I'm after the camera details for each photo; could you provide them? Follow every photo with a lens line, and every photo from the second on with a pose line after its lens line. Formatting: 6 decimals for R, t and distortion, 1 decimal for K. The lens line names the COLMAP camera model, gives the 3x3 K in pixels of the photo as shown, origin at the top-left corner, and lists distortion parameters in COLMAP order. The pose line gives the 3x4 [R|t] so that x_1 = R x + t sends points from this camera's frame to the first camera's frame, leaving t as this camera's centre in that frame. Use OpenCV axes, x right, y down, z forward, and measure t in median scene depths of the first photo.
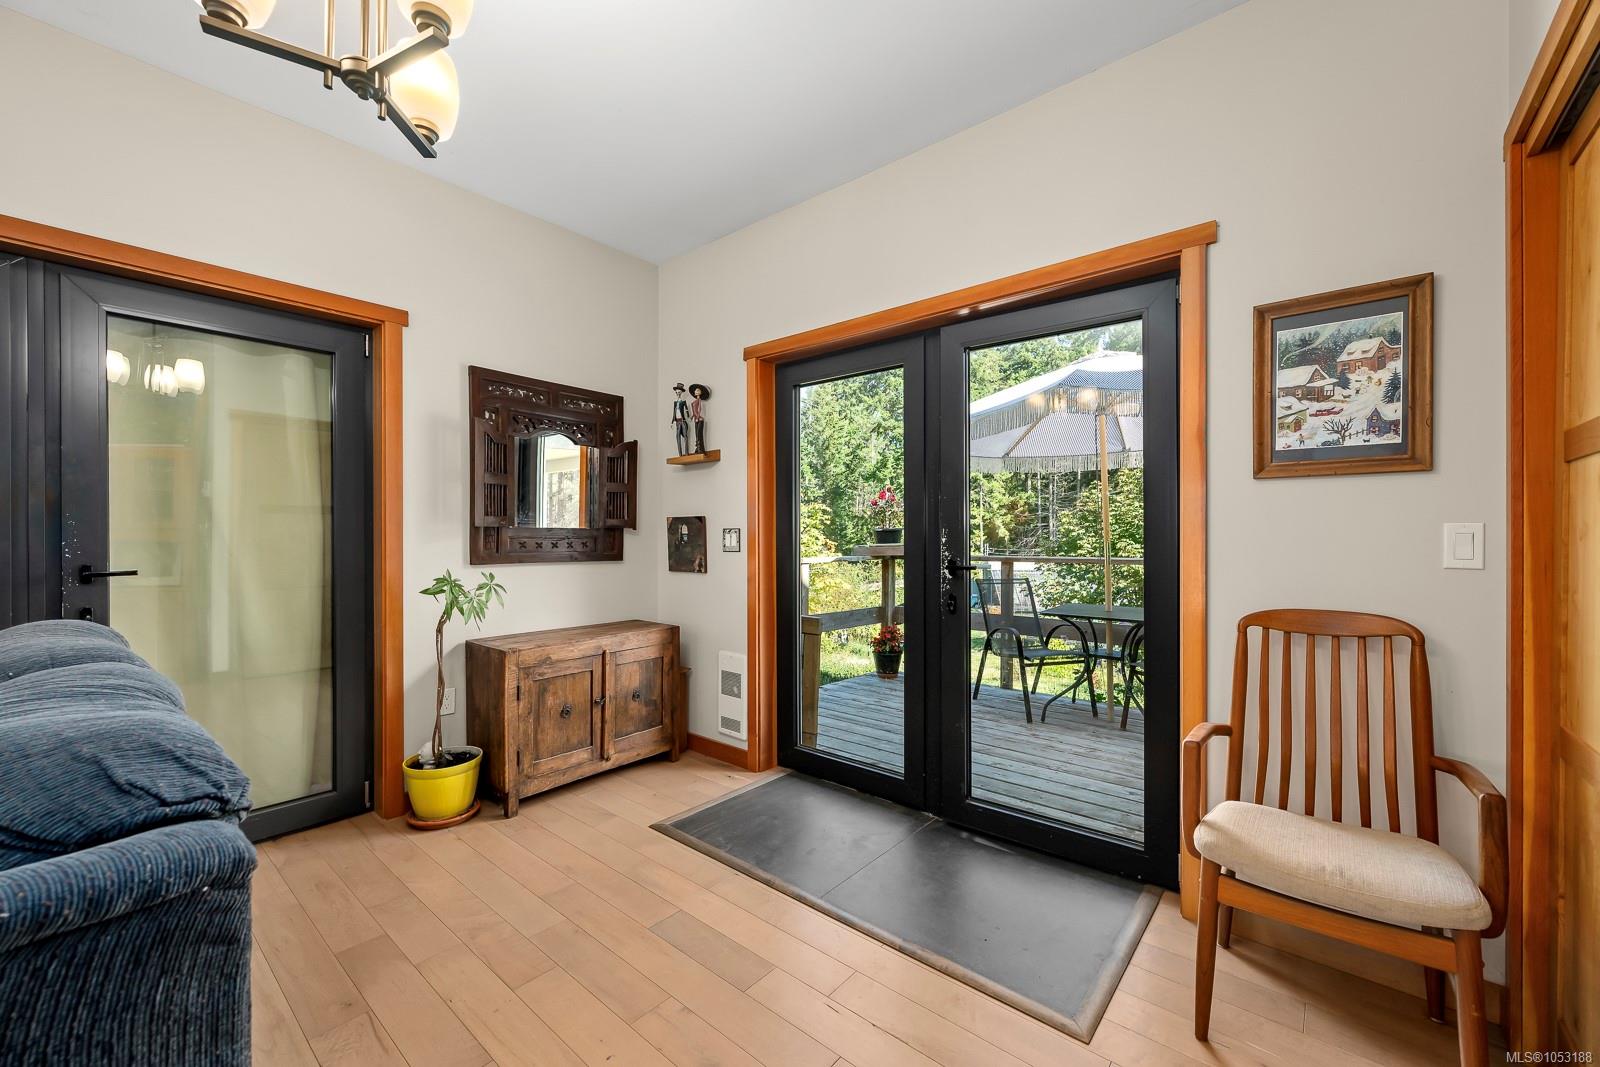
lens RADIAL K [[633.7, 0, 797.5], [0, 633.7, 542.3], [0, 0, 1]] dist [-0.000141, -0.000117]
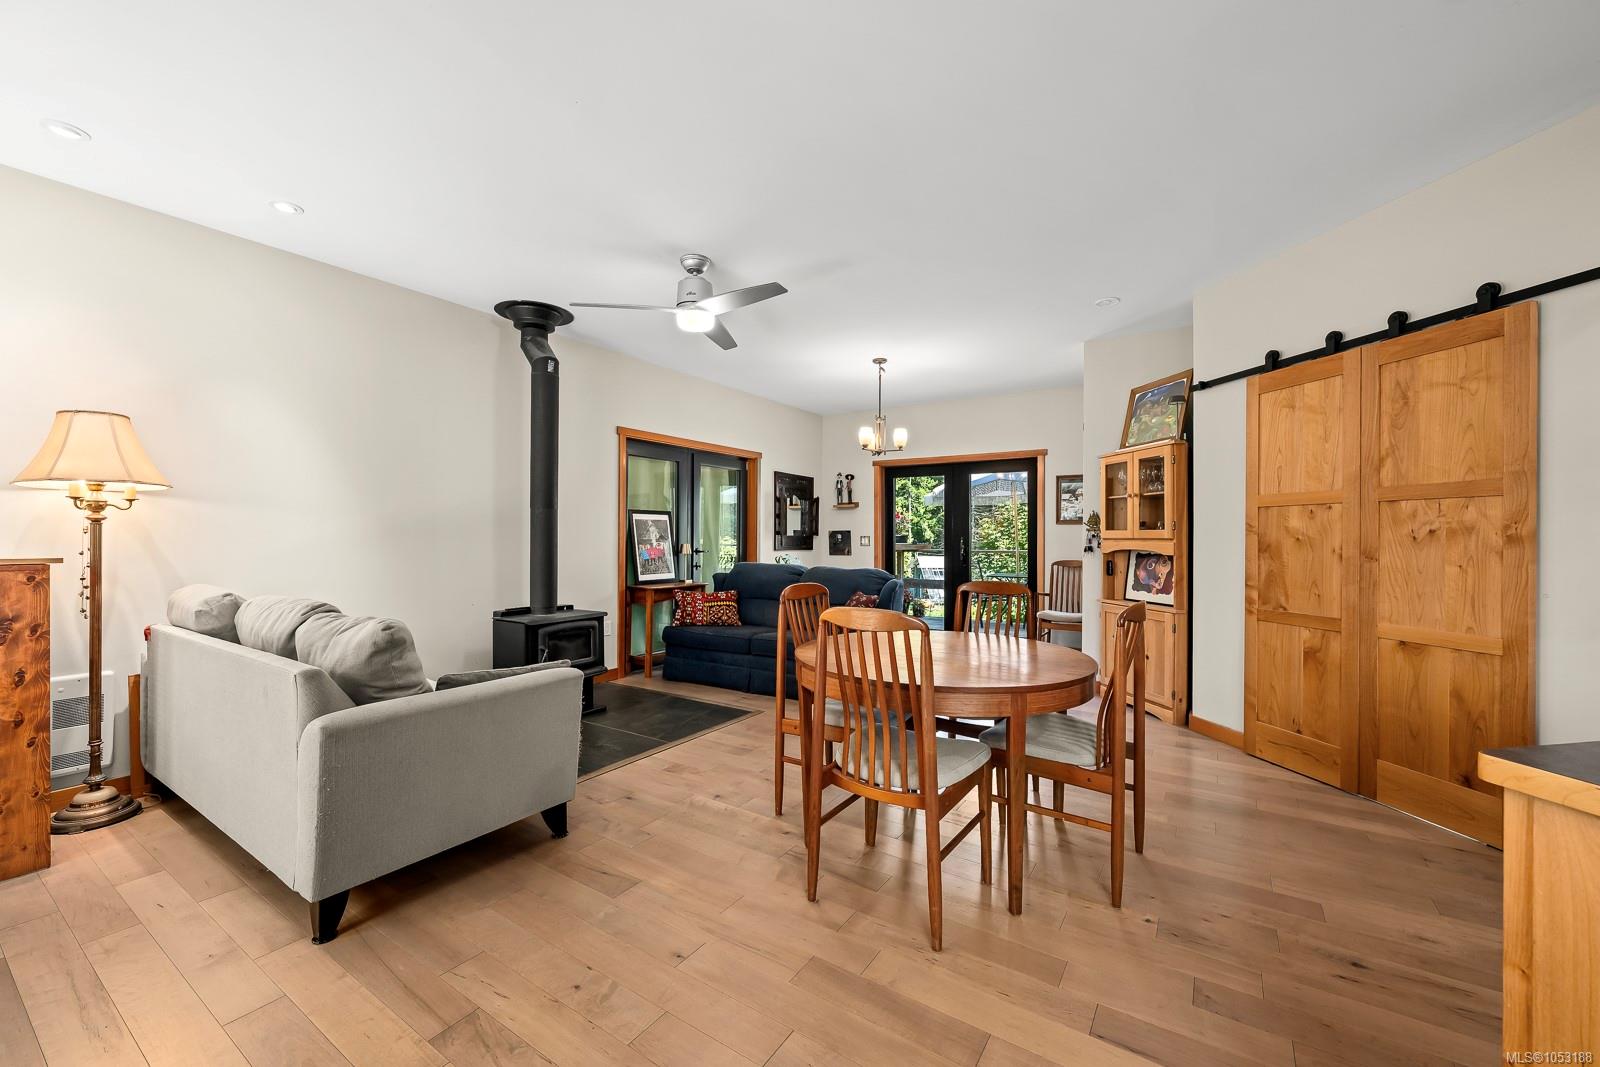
lens RADIAL K [[633.7, 0, 796.3], [0, 633.7, 532.8], [0, 0, 1]] dist [-0.000141, -0.000117]
pose [[0.993114, 0.004151, 0.117076, -0.646339], [-0.002170, 0.999852, -0.017038, 0.006457], [-0.117129, 0.016666, 0.992977, -1.332083]]
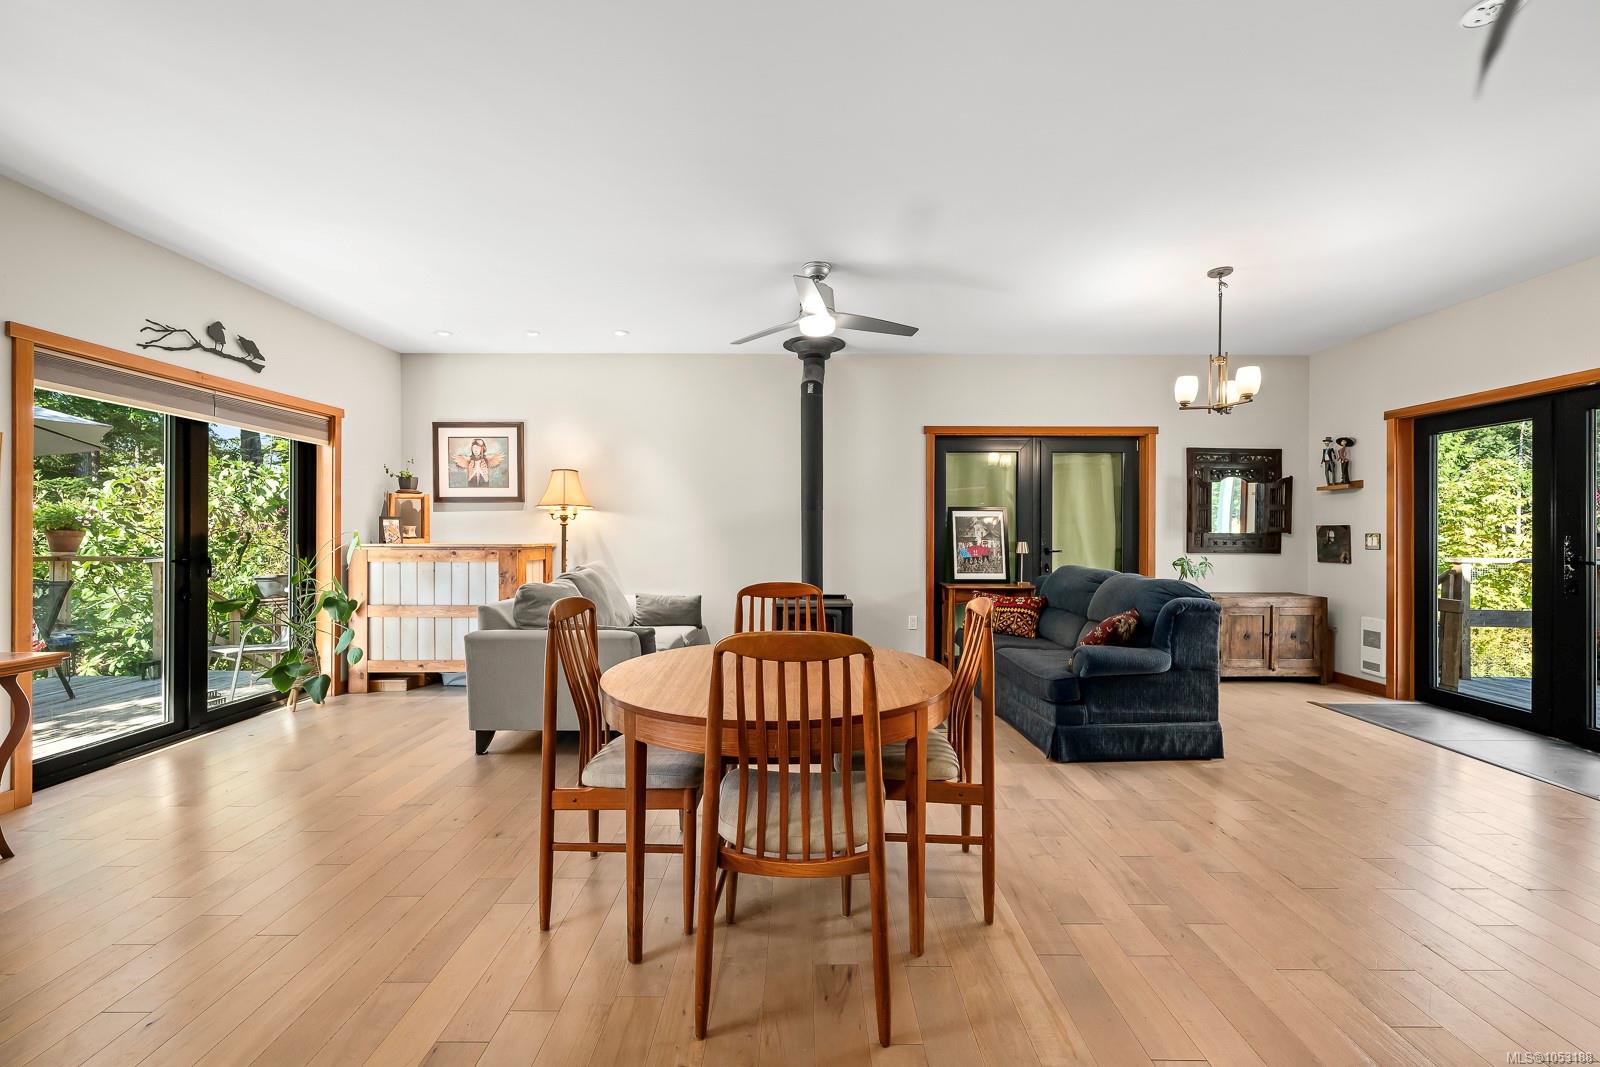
lens RADIAL K [[633.7, 0, 801.4], [0, 633.7, 532.5], [0, 0, 1]] dist [-0.000141, -0.000117]
pose [[0.648731, 0.002046, -0.761015, 0.157188], [-0.011225, 0.999913, -0.006881, 0.000247], [0.760935, 0.013006, 0.648698, -0.981066]]
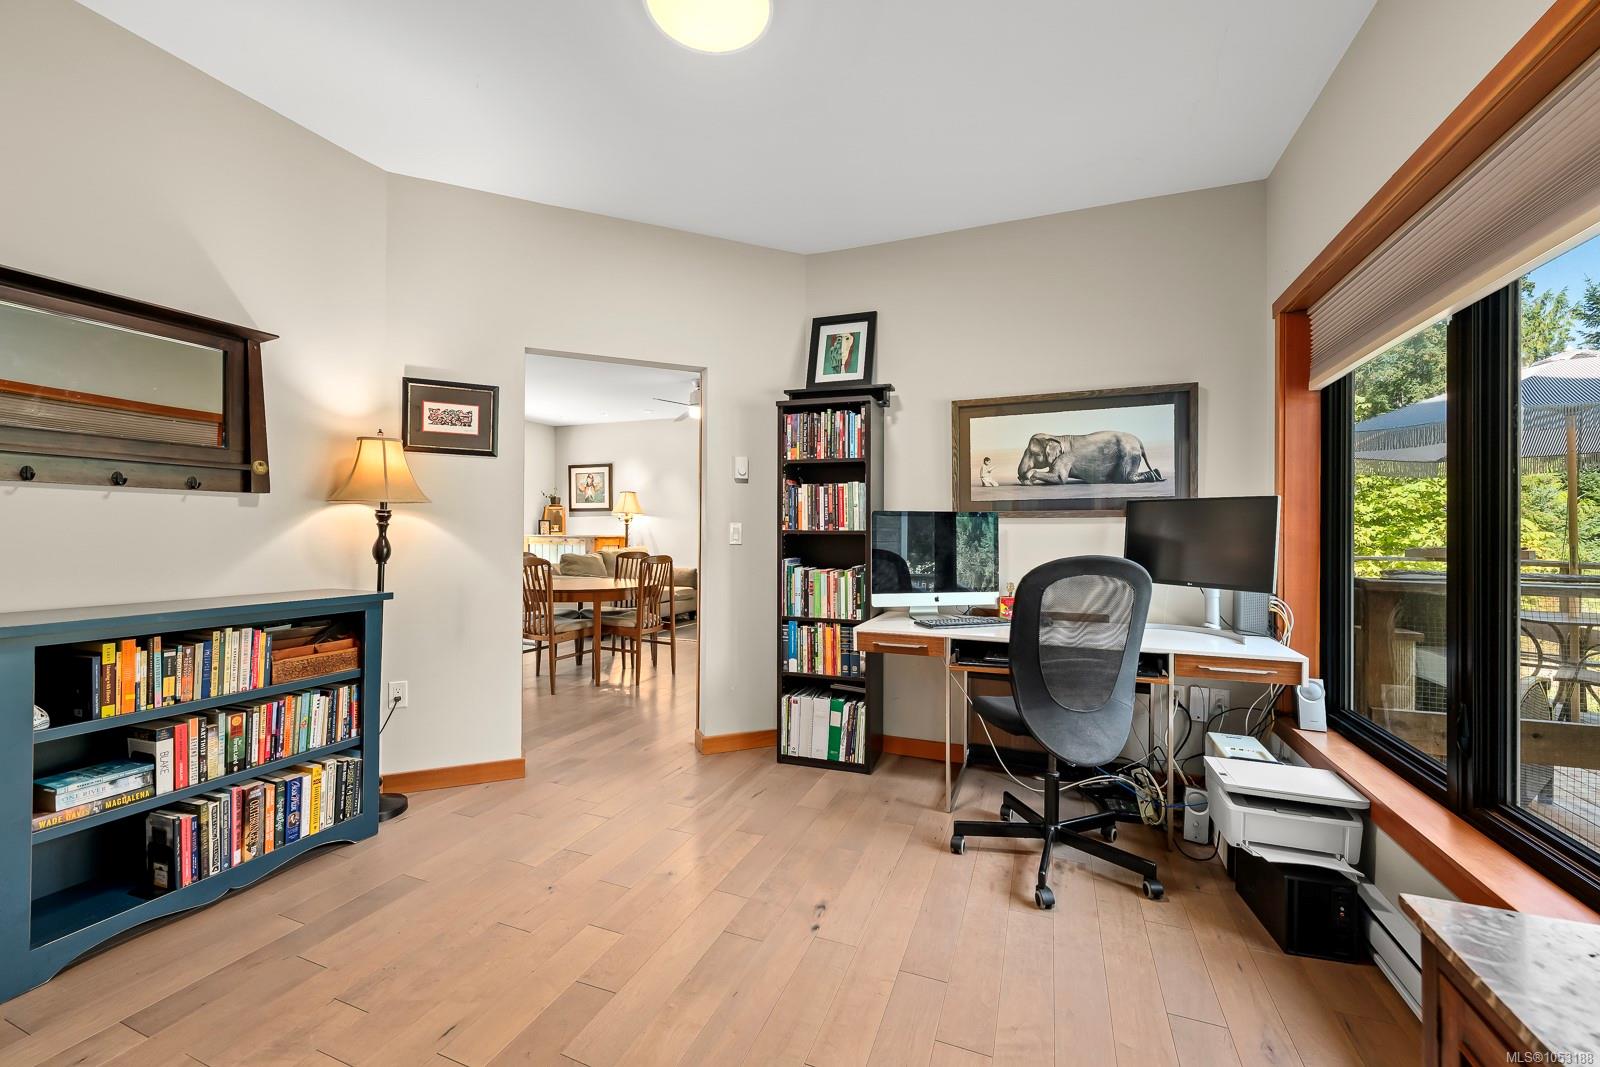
lens RADIAL K [[633.7, 0, 795.8], [0, 633.7, 539.8], [0, 0, 1]] dist [-0.000141, -0.000117]
pose [[0.329906, 0.011298, -0.943946, 1.343909], [-0.020211, 0.999784, 0.004903, 0.013502], [0.943797, 0.017461, 0.330063, -0.606471]]
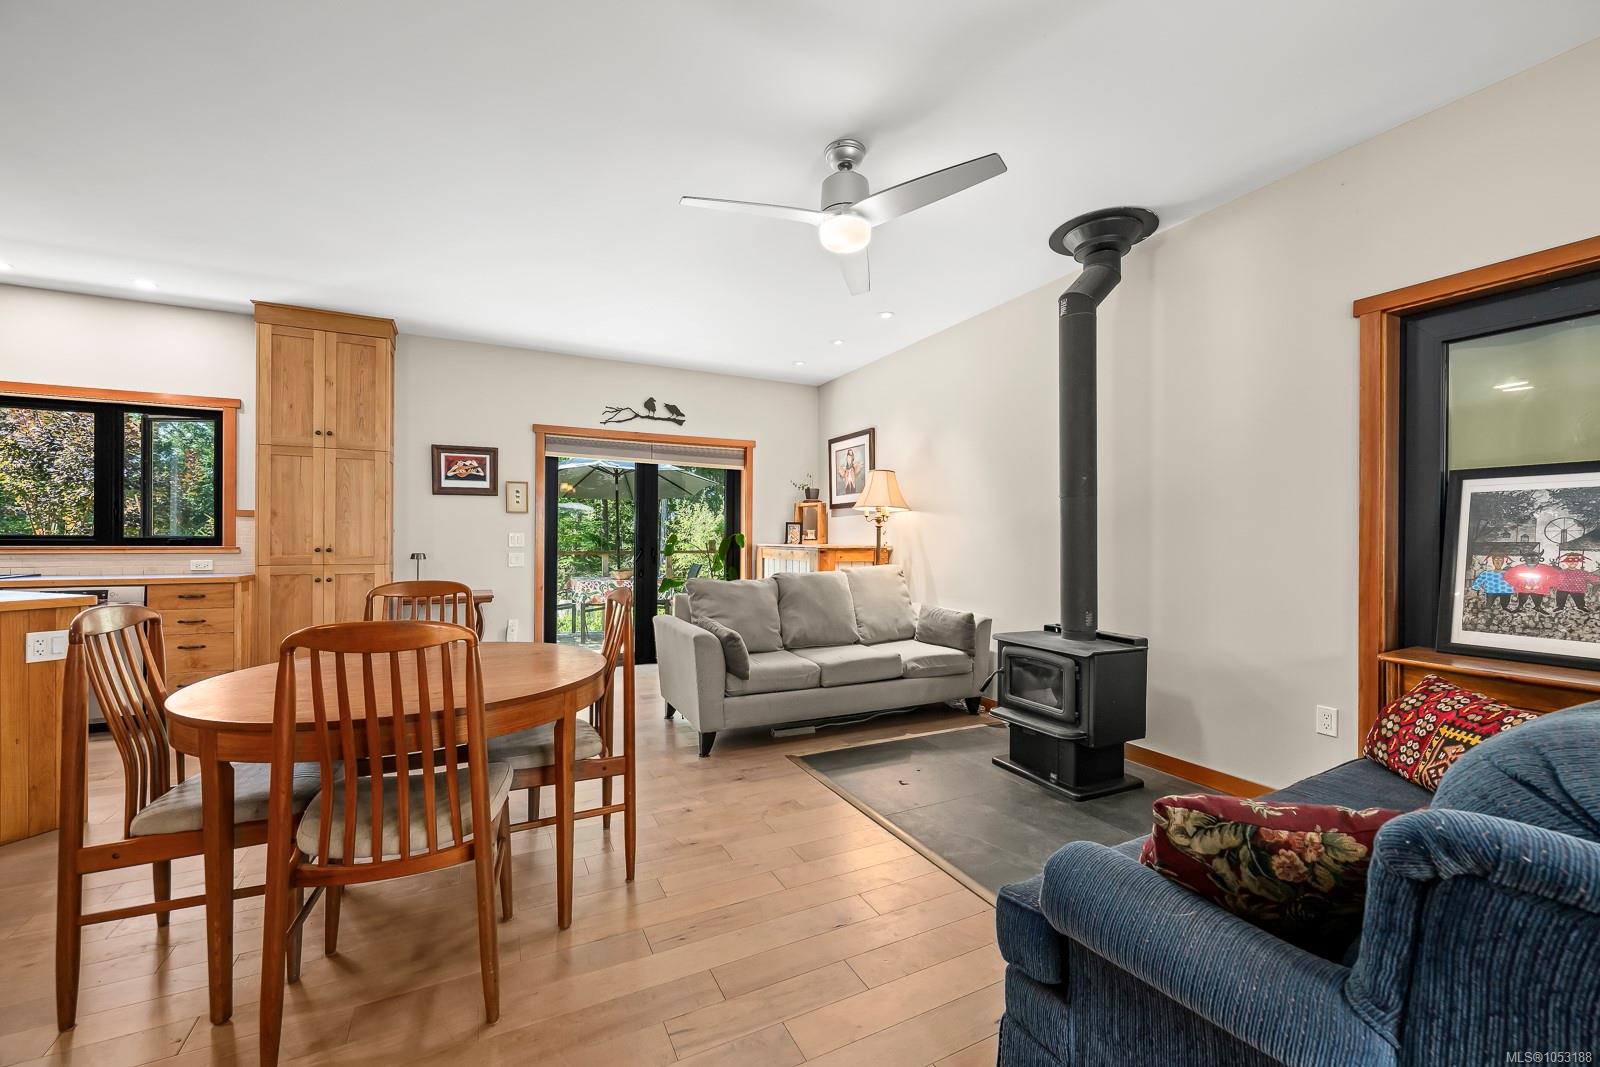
lens RADIAL K [[633.7, 0, 800.6], [0, 633.7, 537.8], [0, 0, 1]] dist [-0.000141, -0.000117]
pose [[-0.383235, -0.001550, -0.923649, 0.066914], [-0.014706, 0.999882, 0.004424, -0.000544], [0.923534, 0.015279, -0.383213, 0.032397]]
